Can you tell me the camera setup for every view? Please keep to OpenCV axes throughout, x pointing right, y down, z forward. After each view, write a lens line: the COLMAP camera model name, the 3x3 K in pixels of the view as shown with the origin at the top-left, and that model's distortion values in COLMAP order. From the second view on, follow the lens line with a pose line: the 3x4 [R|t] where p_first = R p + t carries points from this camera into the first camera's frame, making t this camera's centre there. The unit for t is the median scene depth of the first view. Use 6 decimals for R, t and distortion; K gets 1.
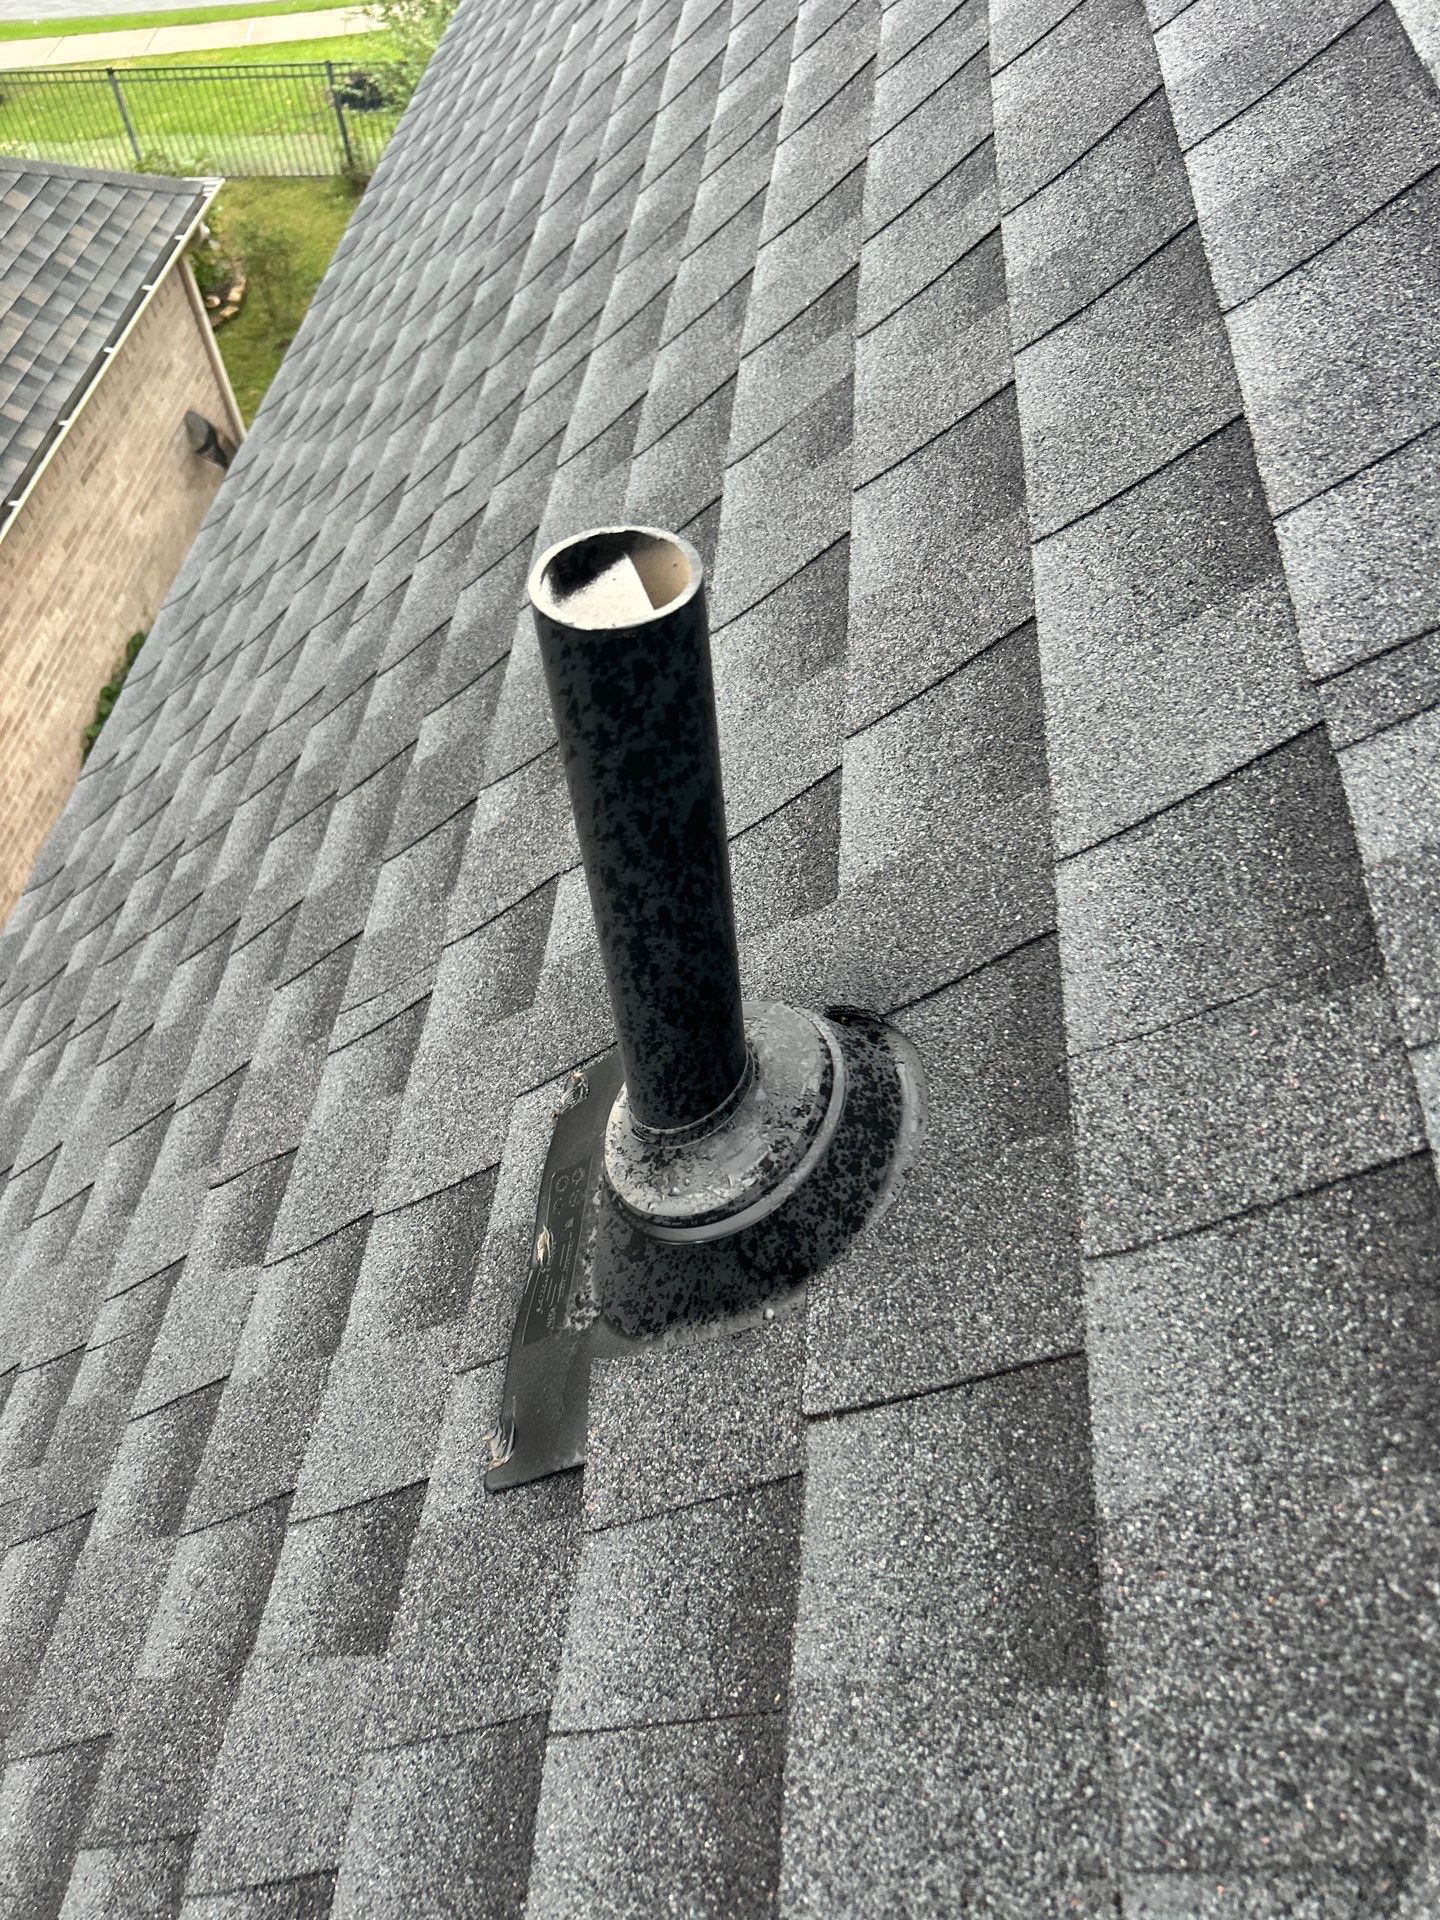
lens RADIAL K [[1458.3, 0, 698.8], [0, 1458.3, 935.0], [0, 0, 1]] dist [0.024958, -0.047331]
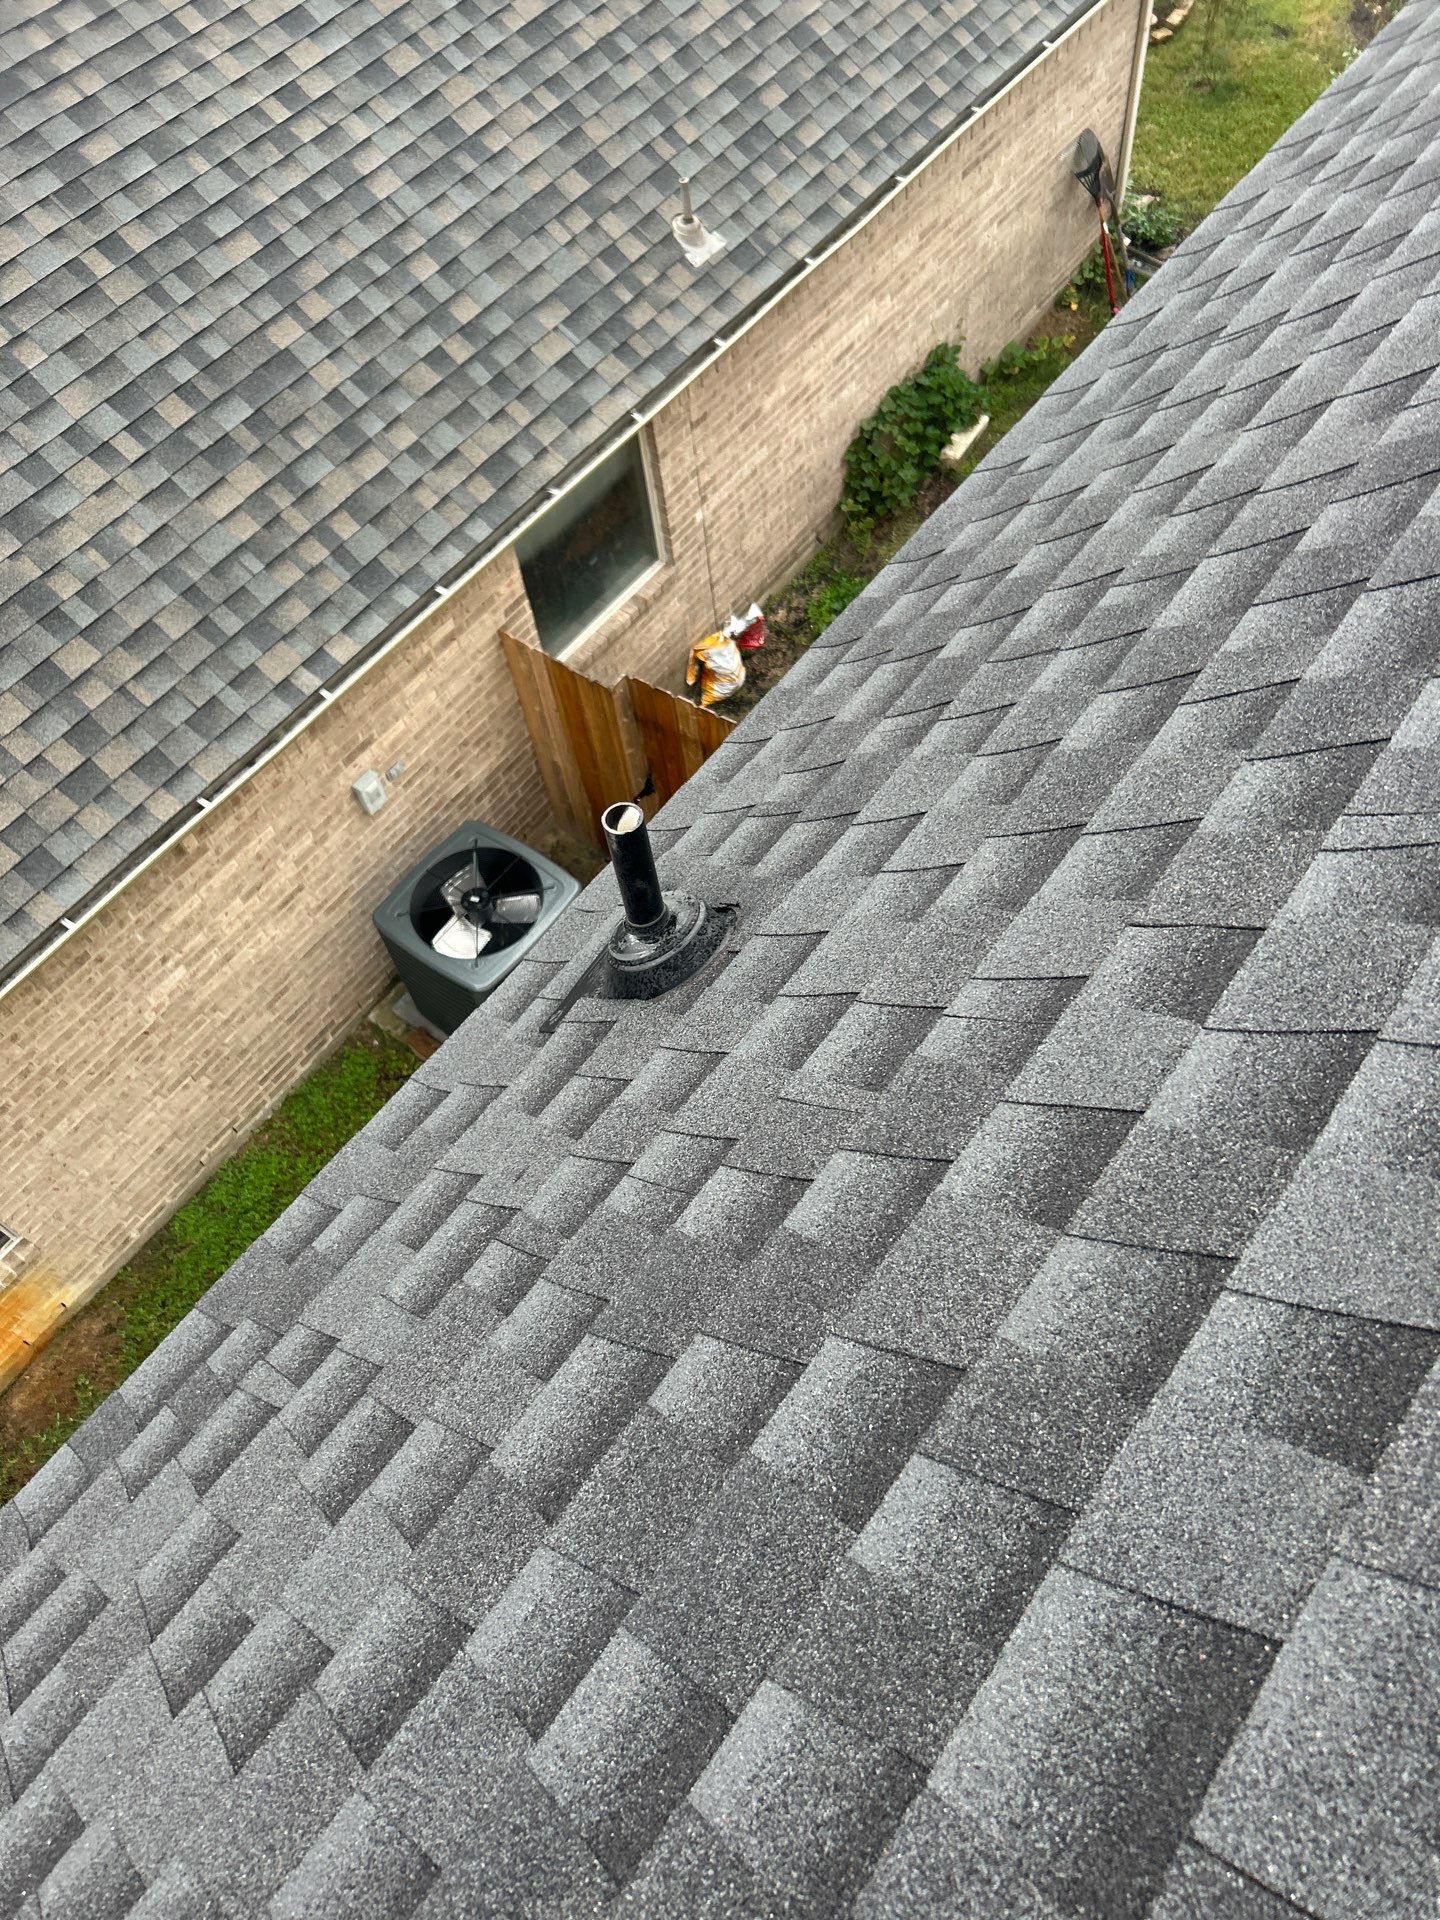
lens RADIAL K [[1457.4, 0, 717.0], [0, 1457.4, 948.4], [0, 0, 1]] dist [0.021041, -0.034244]
pose [[0.845735, 0.432125, -0.313050, -0.211222], [-0.380582, 0.899705, 0.213748, 0.069097], [0.374019, -0.061633, 0.925371, -0.012788]]
